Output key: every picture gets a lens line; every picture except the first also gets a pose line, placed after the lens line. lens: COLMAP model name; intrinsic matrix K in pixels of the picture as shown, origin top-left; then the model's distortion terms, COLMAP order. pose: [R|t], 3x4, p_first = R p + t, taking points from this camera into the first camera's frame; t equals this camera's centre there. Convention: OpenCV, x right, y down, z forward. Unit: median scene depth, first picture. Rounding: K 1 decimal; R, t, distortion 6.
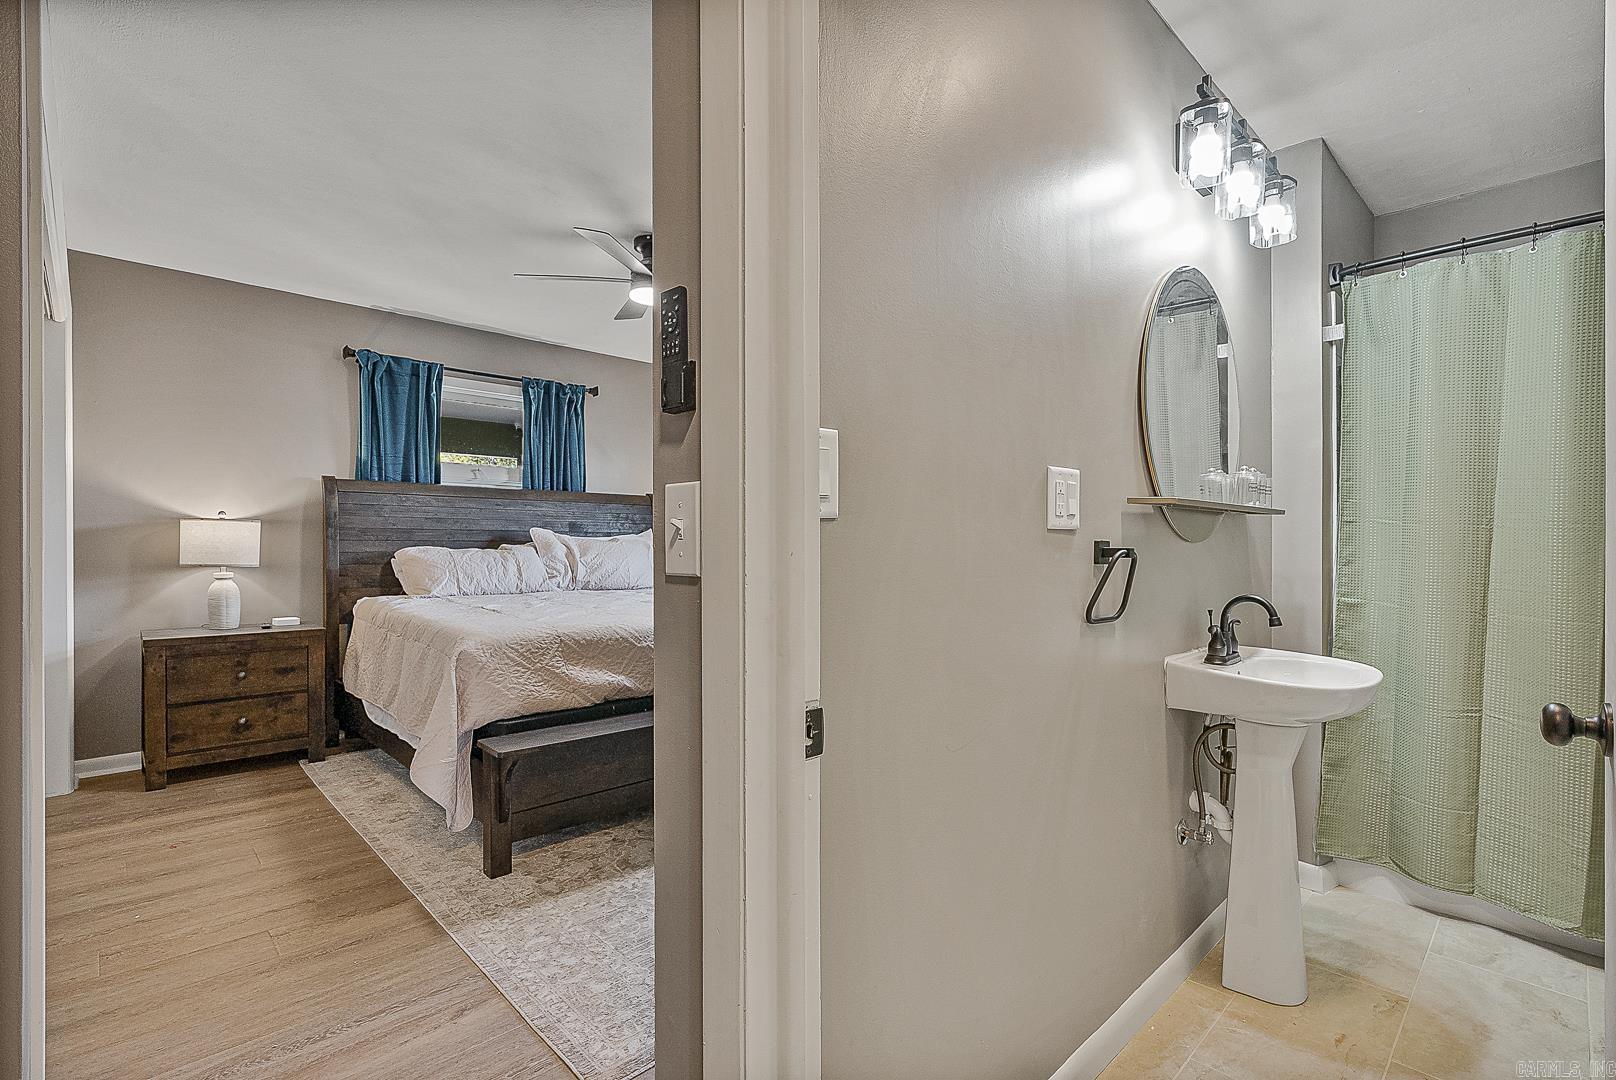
lens RADIAL K [[749.3, 0, 808.6], [0, 749.3, 550.0], [0, 0, 1]] dist [-0.014033, -0.000285]
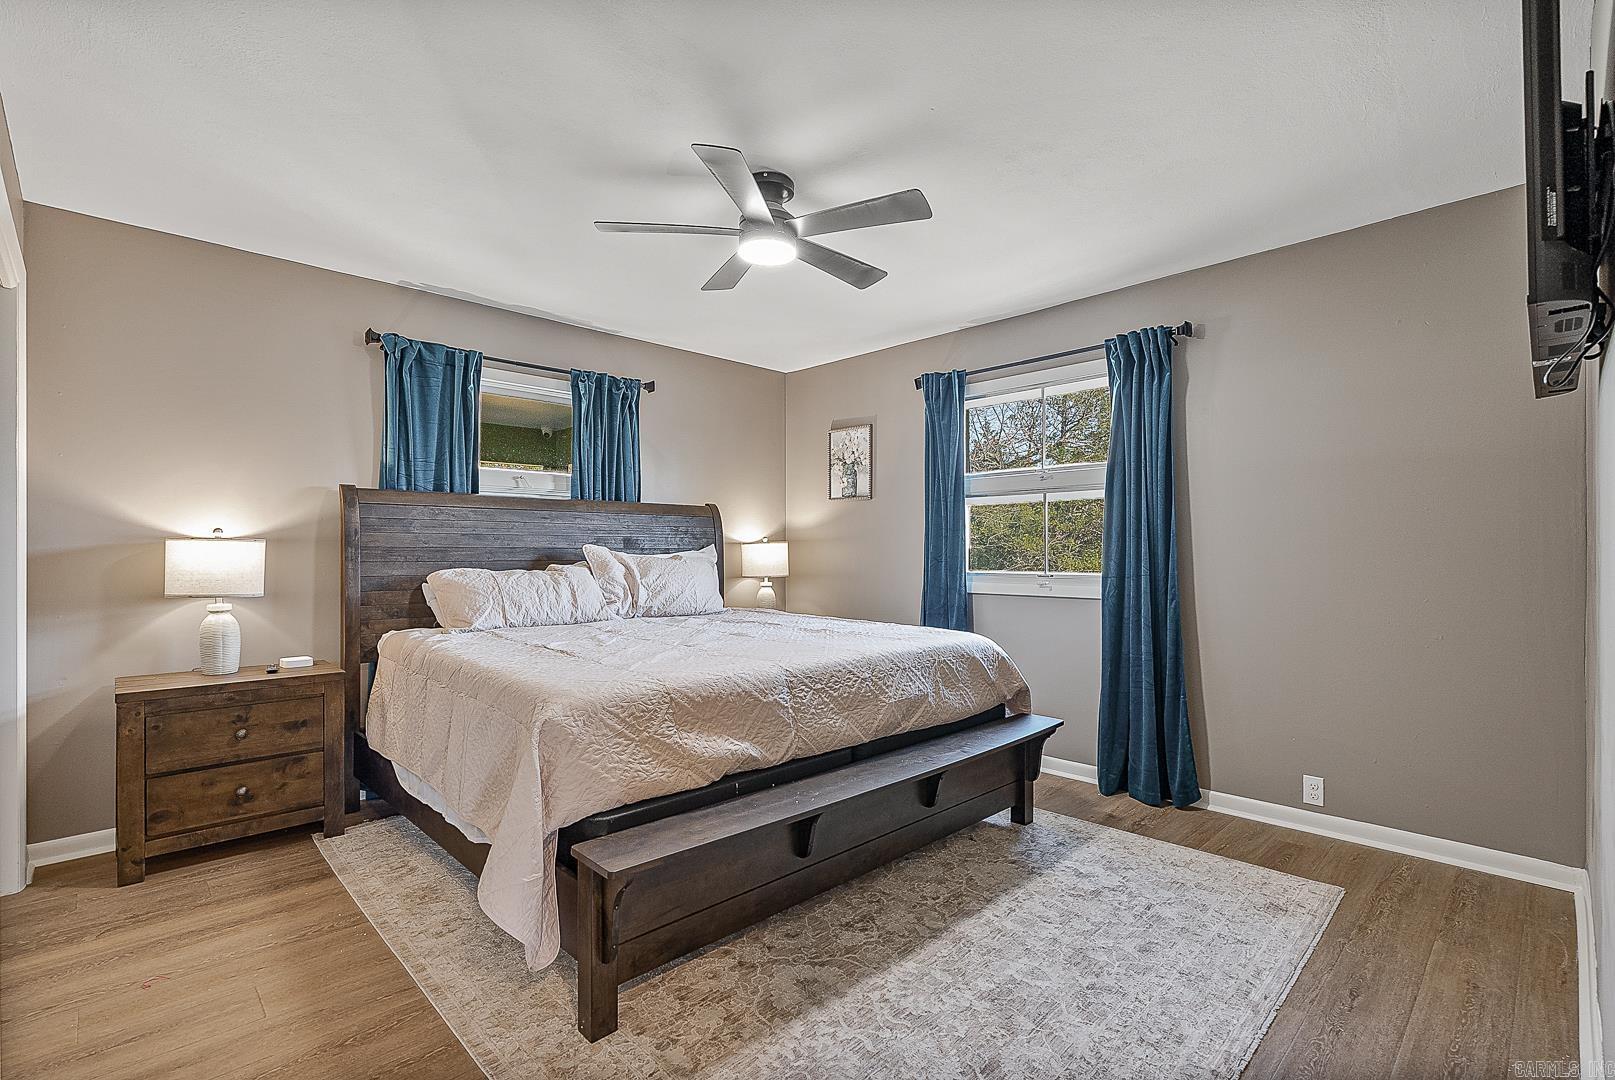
lens RADIAL K [[746.7, 0, 811.1], [0, 746.7, 547.2], [0, 0, 1]] dist [-0.012527, 0.000347]
pose [[0.999961, -0.008693, 0.001364, -0.143985], [0.008716, 0.999802, -0.017897, -0.011668], [-0.001208, 0.017908, 0.999839, 0.191153]]
